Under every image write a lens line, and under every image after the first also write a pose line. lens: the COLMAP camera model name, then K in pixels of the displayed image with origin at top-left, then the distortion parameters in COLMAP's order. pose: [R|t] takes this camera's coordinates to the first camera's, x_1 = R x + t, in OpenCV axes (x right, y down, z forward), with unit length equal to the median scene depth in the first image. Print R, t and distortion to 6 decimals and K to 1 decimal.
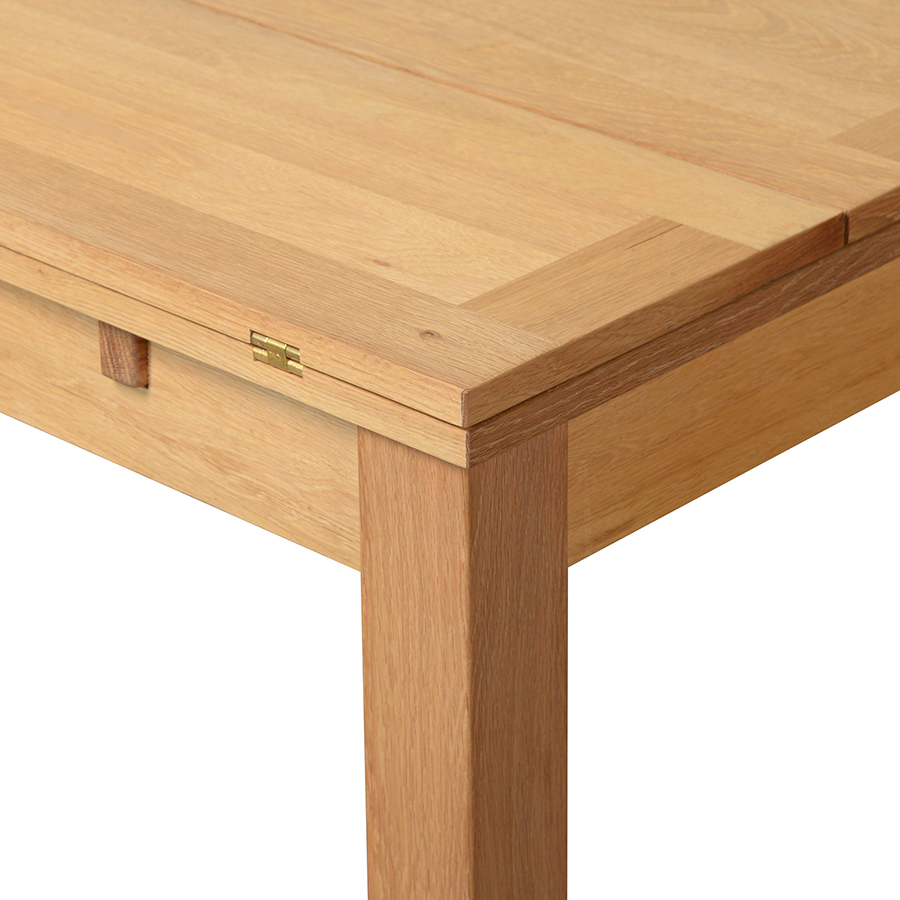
lens RADIAL K [[3760.5, 0, 450.0], [0, 3760.5, 450.0], [0, 0, 1]] dist [0.185931, 0.509742]
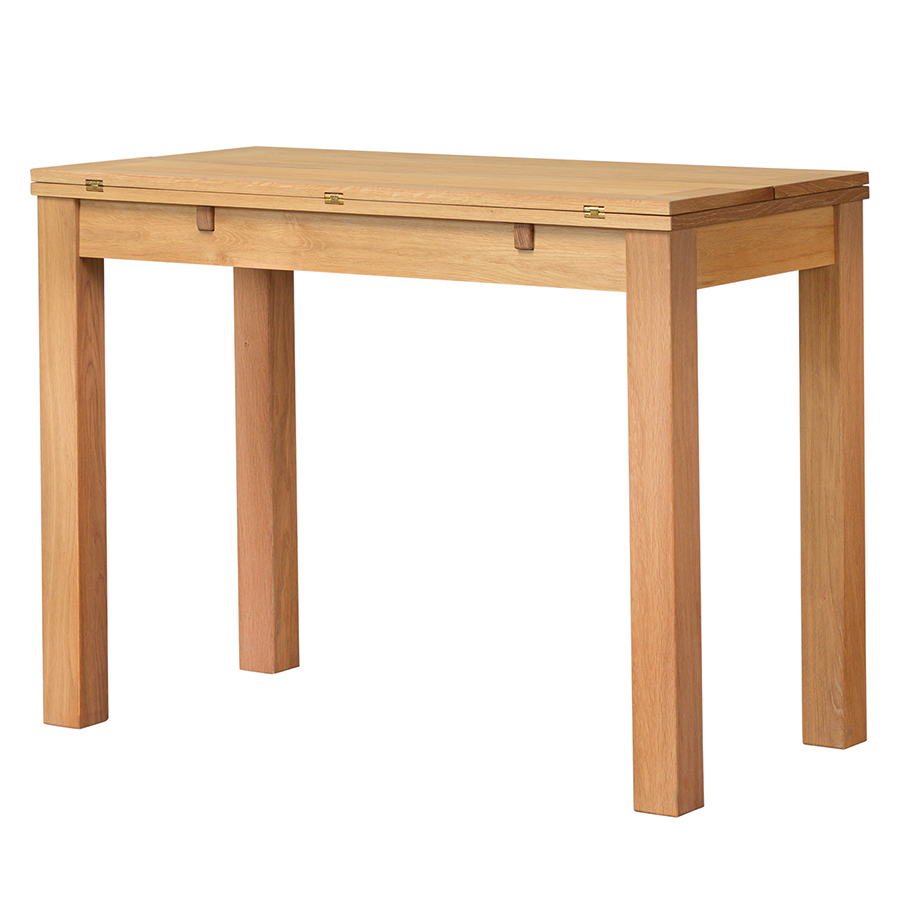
lens RADIAL K [[3760.5, 0, 450.0], [0, 3760.5, 450.0], [0, 0, 1]] dist [0.185931, 0.509742]
pose [[0.989300, -0.027768, 0.143229, -0.562249], [0.068517, 0.955152, -0.288079, 0.952789], [-0.128806, 0.294810, 0.946835, -1.630247]]
